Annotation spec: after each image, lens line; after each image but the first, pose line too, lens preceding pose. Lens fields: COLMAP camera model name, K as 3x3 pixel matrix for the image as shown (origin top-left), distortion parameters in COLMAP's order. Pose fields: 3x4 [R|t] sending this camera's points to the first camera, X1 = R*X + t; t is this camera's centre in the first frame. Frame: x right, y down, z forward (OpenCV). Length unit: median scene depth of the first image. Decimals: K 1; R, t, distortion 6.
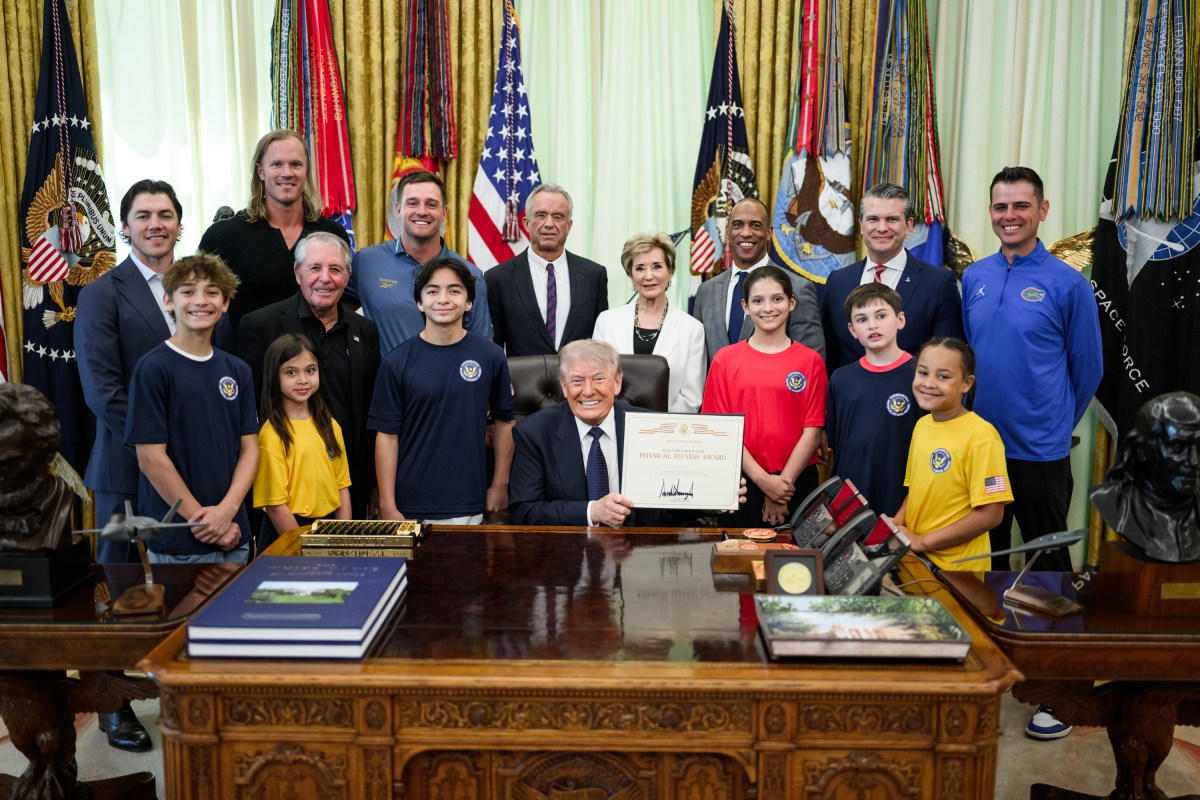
lens RADIAL K [[1146.3, 0, 600.2], [0, 1146.3, 430.0], [0, 0, 1]] dist [0.006937, 0.000100]
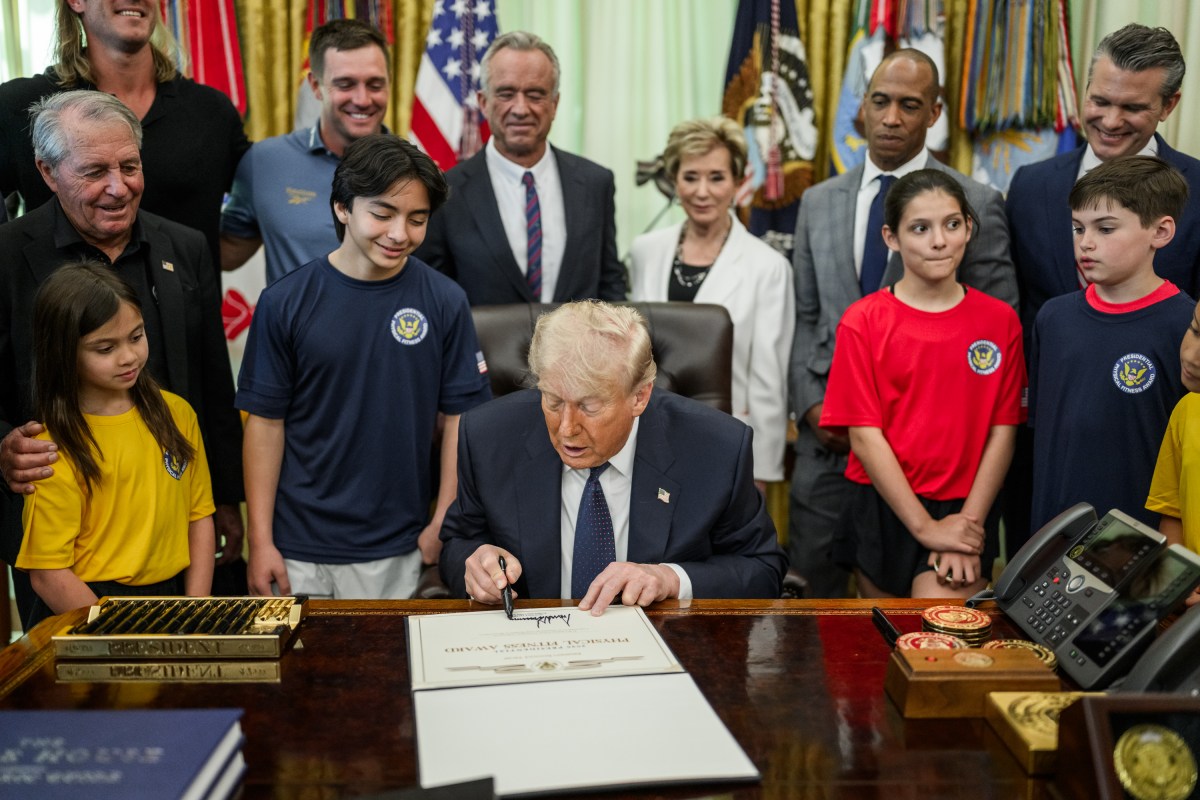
lens RADIAL K [[1142.6, 0, 603.0], [0, 1142.6, 431.4], [0, 0, 1]] dist [-0.001503, 0.010921]
pose [[0.999251, -0.009237, 0.037590, -0.024387], [0.009079, 0.999949, 0.004371, 0.001536], [-0.037628, -0.004027, 0.999284, 0.301065]]
